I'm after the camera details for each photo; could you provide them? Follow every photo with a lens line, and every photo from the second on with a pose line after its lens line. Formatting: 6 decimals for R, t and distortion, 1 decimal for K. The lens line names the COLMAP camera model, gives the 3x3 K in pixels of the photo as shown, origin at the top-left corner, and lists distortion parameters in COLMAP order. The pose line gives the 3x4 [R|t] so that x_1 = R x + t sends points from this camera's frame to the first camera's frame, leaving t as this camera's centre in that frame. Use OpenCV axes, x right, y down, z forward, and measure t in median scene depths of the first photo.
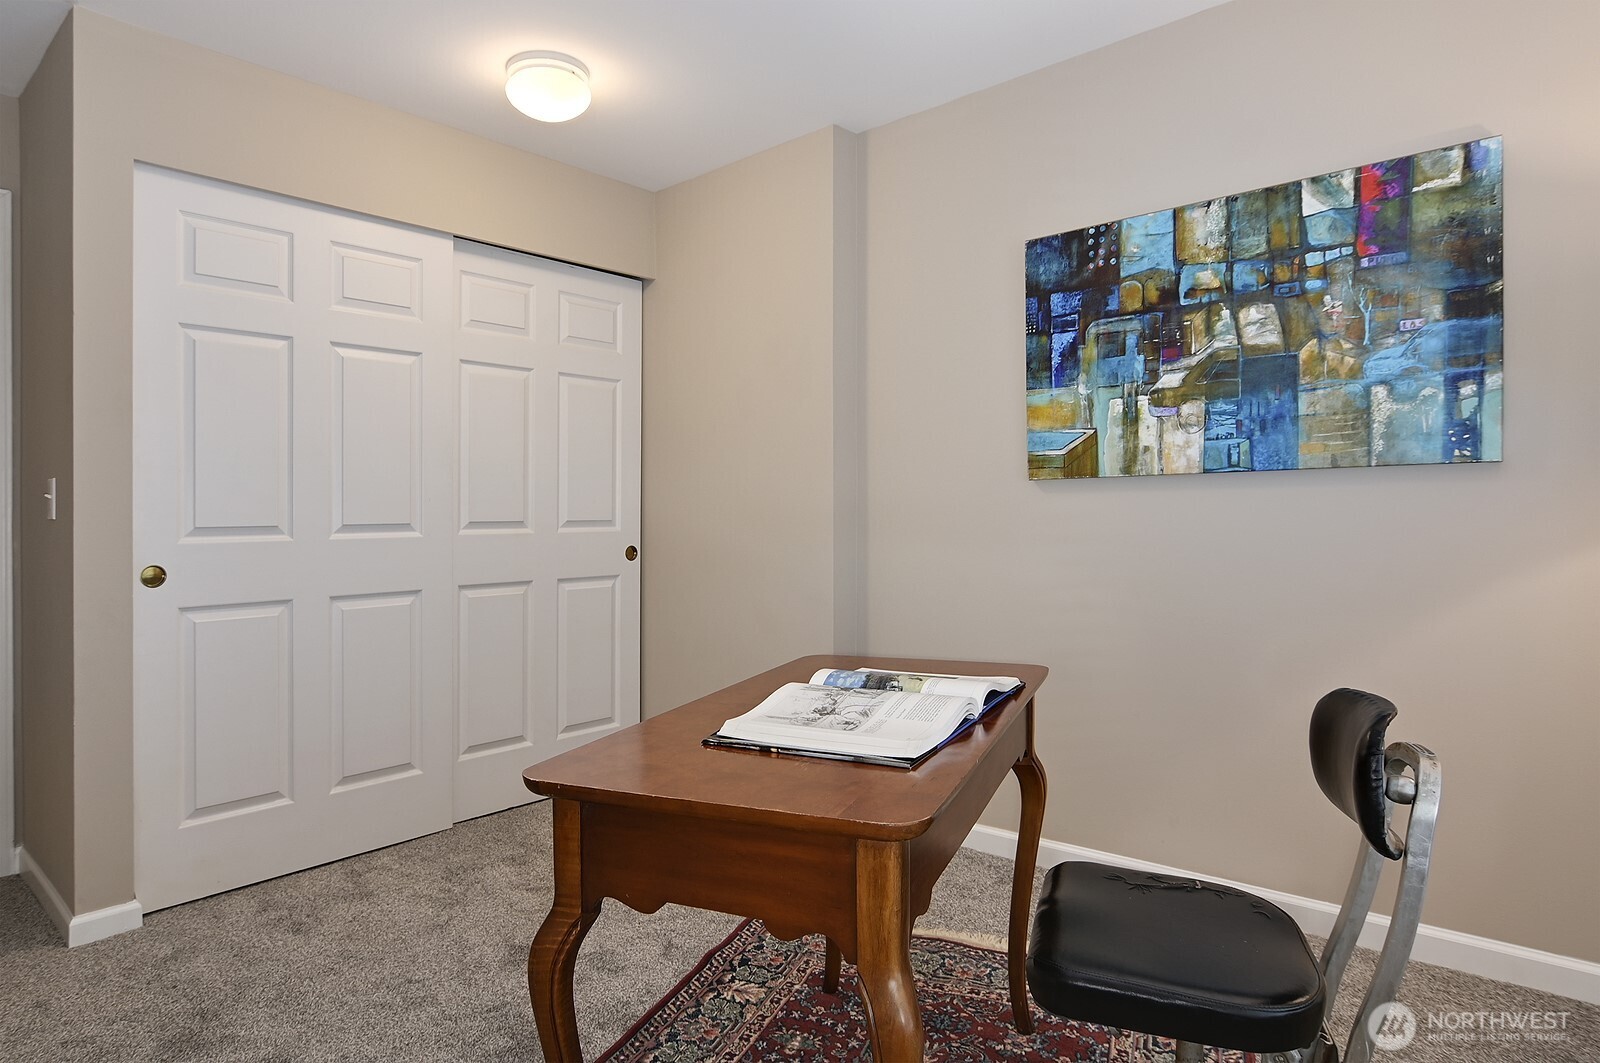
lens RADIAL K [[887.7, 0, 796.0], [0, 887.7, 515.0], [0, 0, 1]] dist [-0.010952, -0.000866]
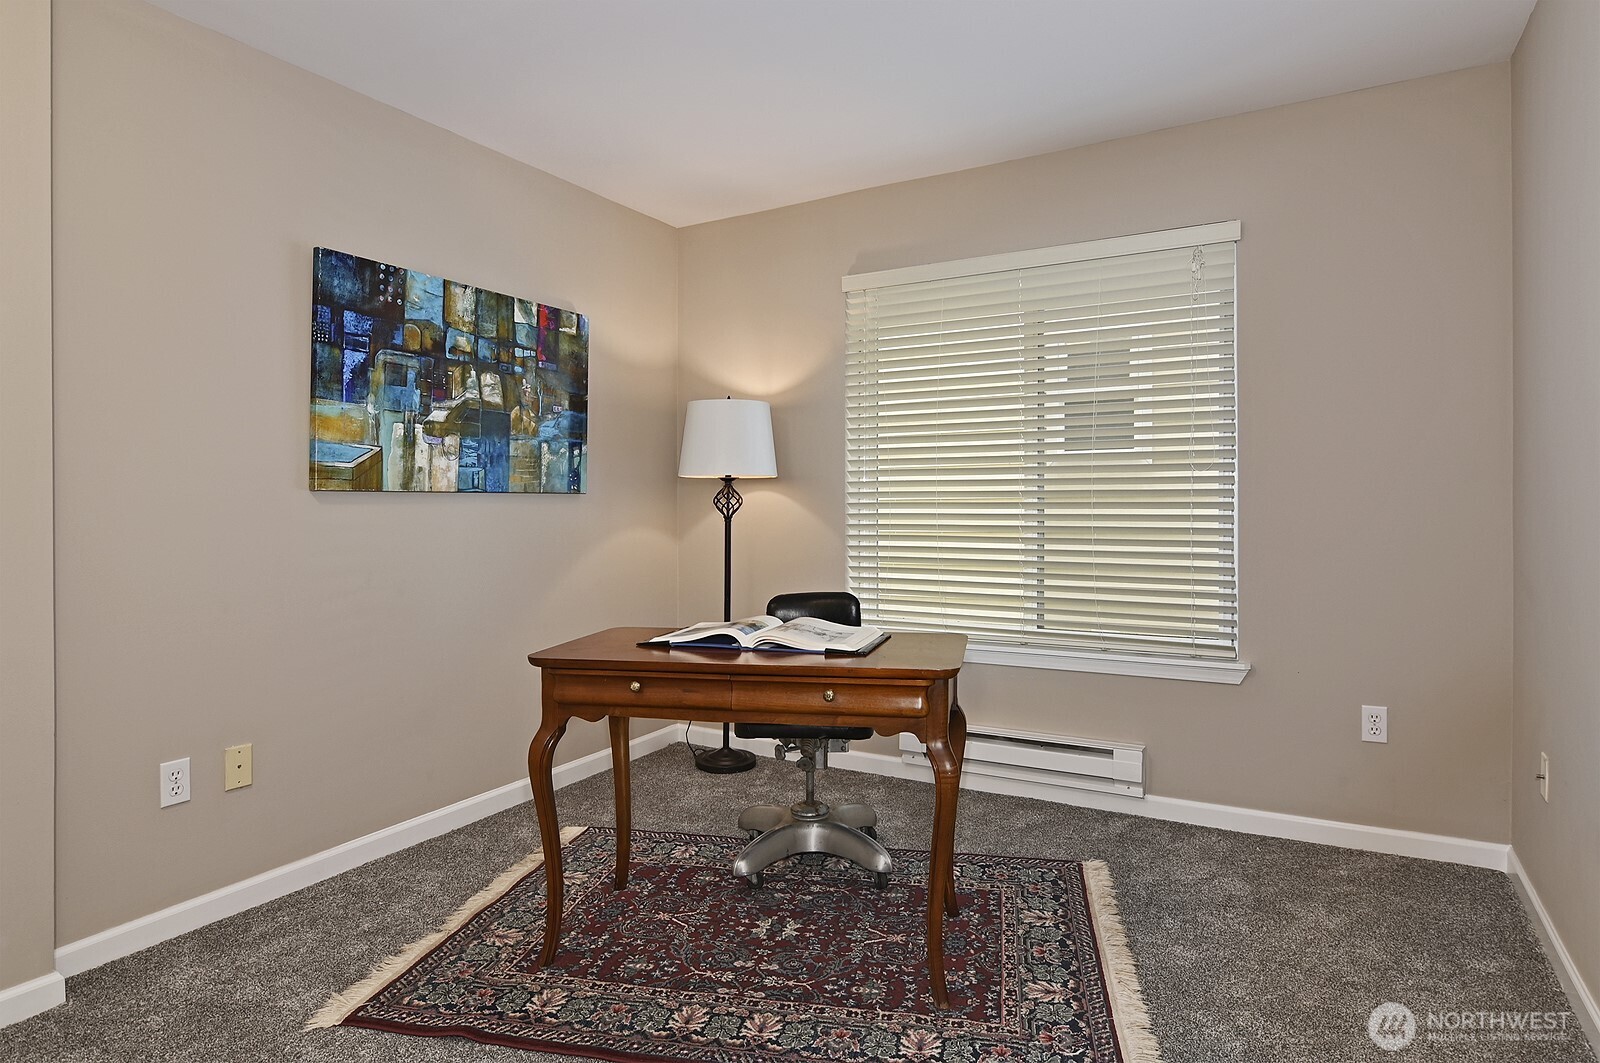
lens RADIAL K [[887.7, 0, 798.4], [0, 887.7, 531.5], [0, 0, 1]] dist [-0.010952, -0.000866]
pose [[-0.182989, -0.013142, 0.983027, -0.931692], [0.009174, 0.999844, 0.015074, -0.004376], [-0.983072, 0.011777, -0.182840, 0.769418]]
